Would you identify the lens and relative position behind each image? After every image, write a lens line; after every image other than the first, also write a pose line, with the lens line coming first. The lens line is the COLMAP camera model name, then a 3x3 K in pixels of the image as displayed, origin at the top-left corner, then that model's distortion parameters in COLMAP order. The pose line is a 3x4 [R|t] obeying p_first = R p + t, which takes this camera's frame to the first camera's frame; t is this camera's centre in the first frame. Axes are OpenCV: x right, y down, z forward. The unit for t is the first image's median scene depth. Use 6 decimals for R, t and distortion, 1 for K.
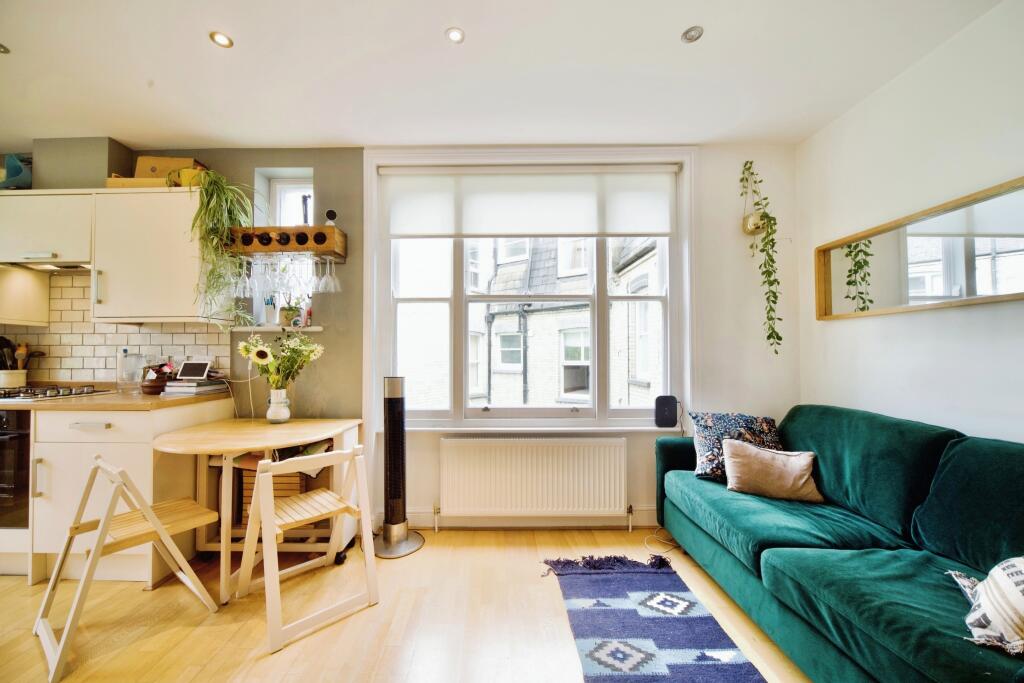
lens RADIAL K [[390.0, 0, 493.8], [0, 390.0, 346.0], [0, 0, 1]] dist [-0.010871, 0.000004]
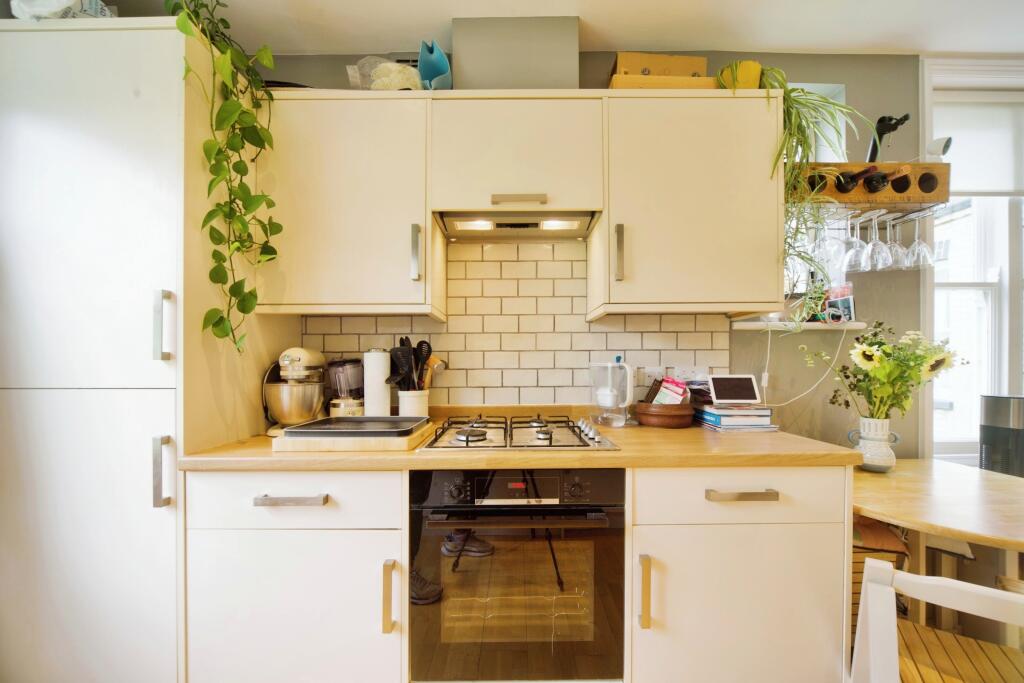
lens RADIAL K [[382.2, 0, 512.9], [0, 382.2, 361.2], [0, 0, 1]] dist [-0.007673, -0.000096]
pose [[0.999806, -0.002993, 0.019472, -1.103148], [0.002598, 0.999791, 0.020259, 0.002646], [-0.019528, -0.020204, 0.999605, 0.367582]]
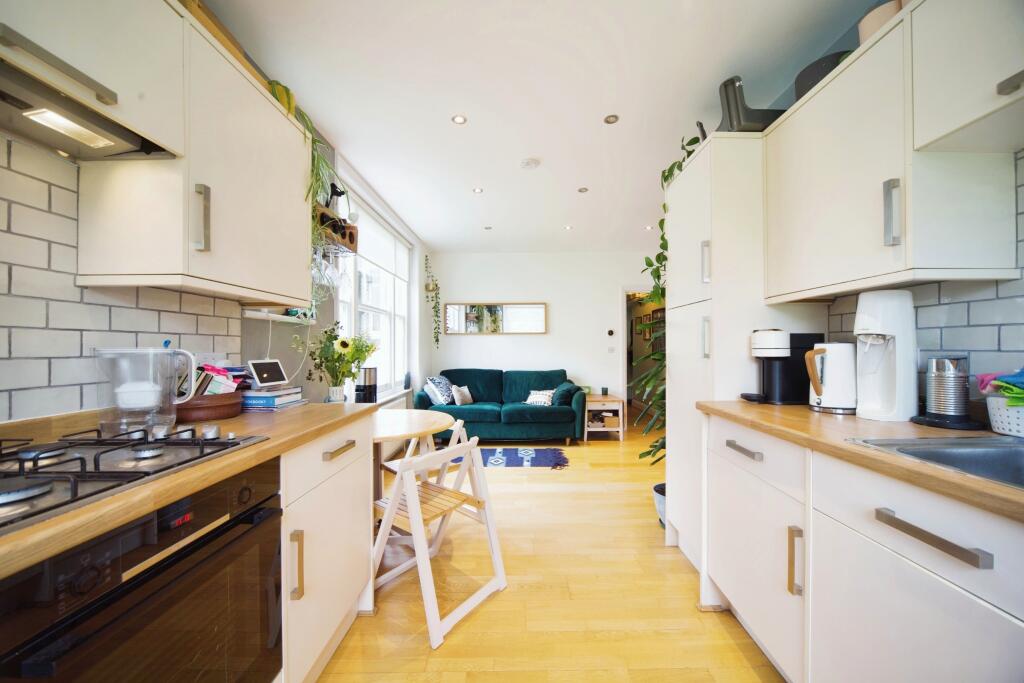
lens RADIAL K [[379.3, 0, 512.0], [0, 379.3, 341.5], [0, 0, 1]] dist [0.000885, 0.000142]
pose [[0.011559, 0.017532, 0.999779, -1.395806], [-0.023344, 0.999579, -0.017259, 0.007123], [-0.999661, -0.023140, 0.011963, 0.532620]]
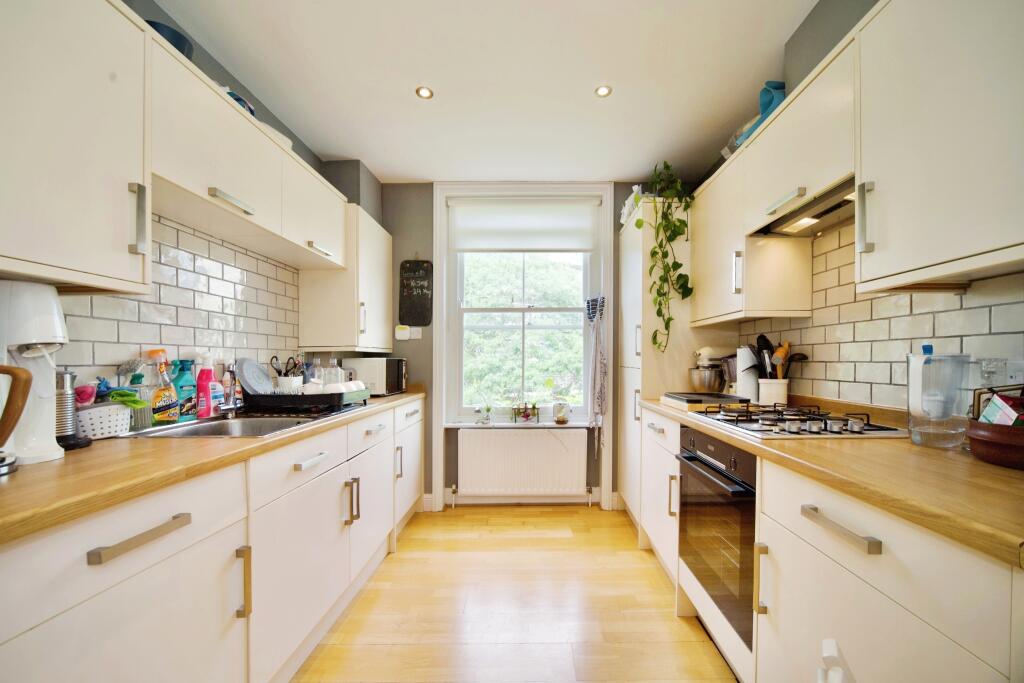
lens RADIAL K [[392.6, 0, 528.2], [0, 392.6, 368.8], [0, 0, 1]] dist [-0.008680, -0.000176]
pose [[-0.001893, 0.024464, -0.999699, -0.487686], [0.028269, 0.999302, 0.024401, 0.010342], [0.999599, -0.028214, -0.002583, 0.521897]]
